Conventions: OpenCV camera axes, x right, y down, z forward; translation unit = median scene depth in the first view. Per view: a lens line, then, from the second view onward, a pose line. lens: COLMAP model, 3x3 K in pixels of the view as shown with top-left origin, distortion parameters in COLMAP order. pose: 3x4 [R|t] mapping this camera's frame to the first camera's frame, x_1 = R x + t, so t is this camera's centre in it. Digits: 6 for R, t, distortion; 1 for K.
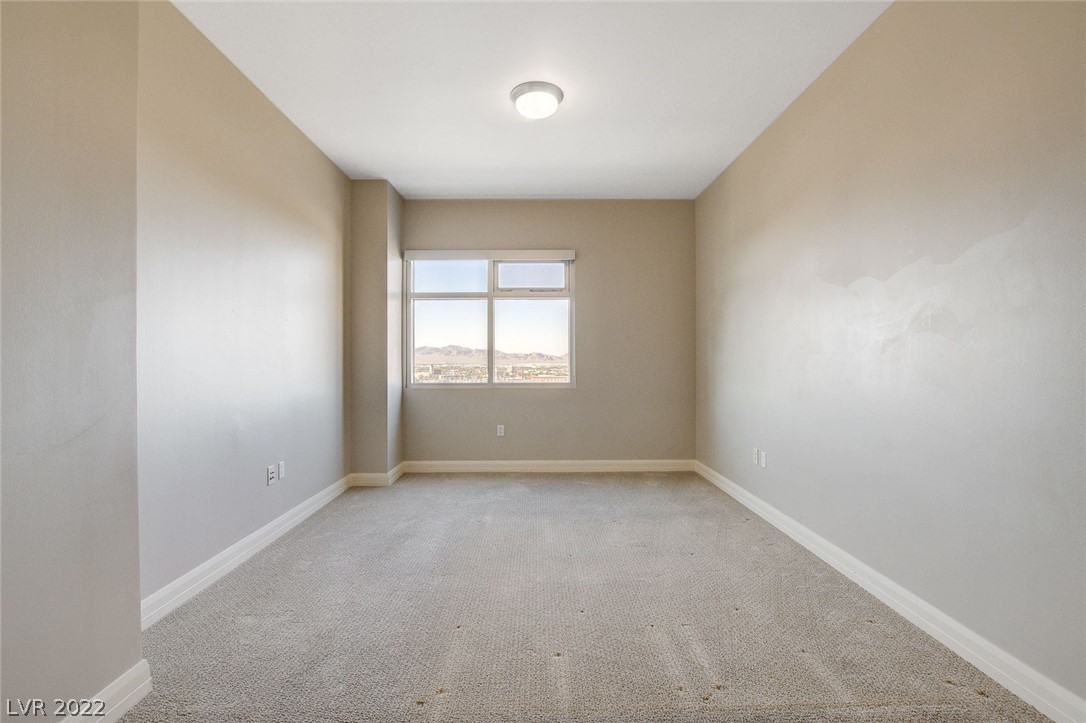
lens RADIAL K [[488.5, 0, 542.9], [0, 488.5, 367.9], [0, 0, 1]] dist [-0.023646, 0.005275]
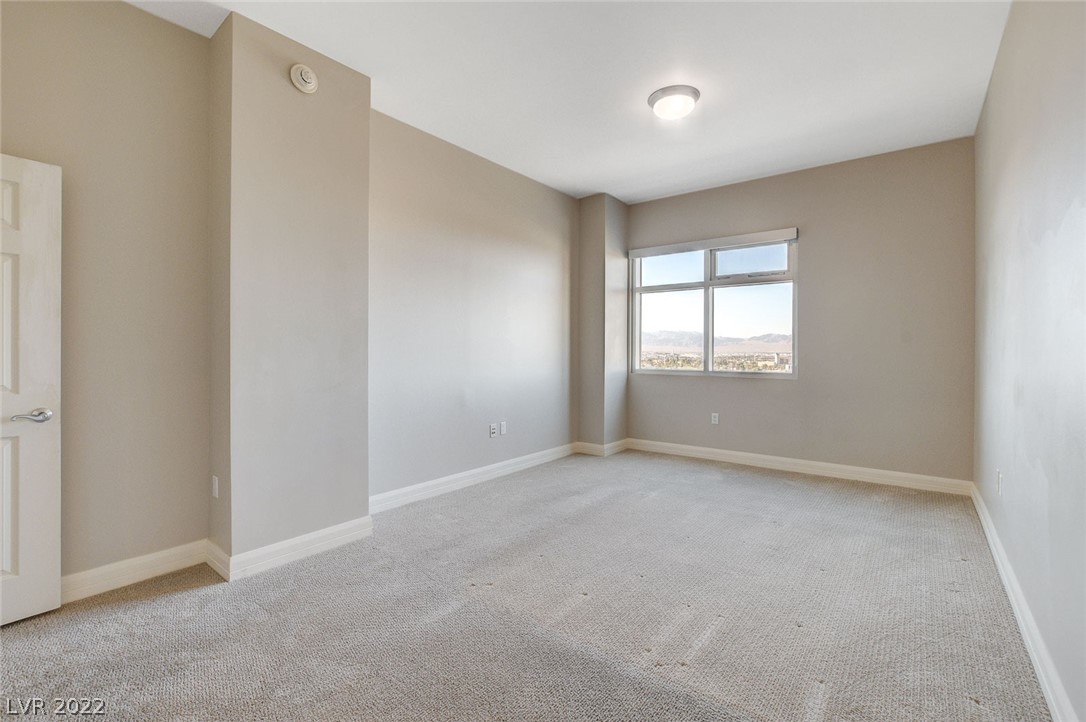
lens RADIAL K [[488.5, 0, 542.9], [0, 488.5, 367.4], [0, 0, 1]] dist [-0.023646, 0.005275]
pose [[0.774423, 0.027159, -0.632084, 0.274771], [-0.012358, 0.999537, 0.027807, -0.000949], [0.632547, -0.013723, 0.774400, 0.003619]]
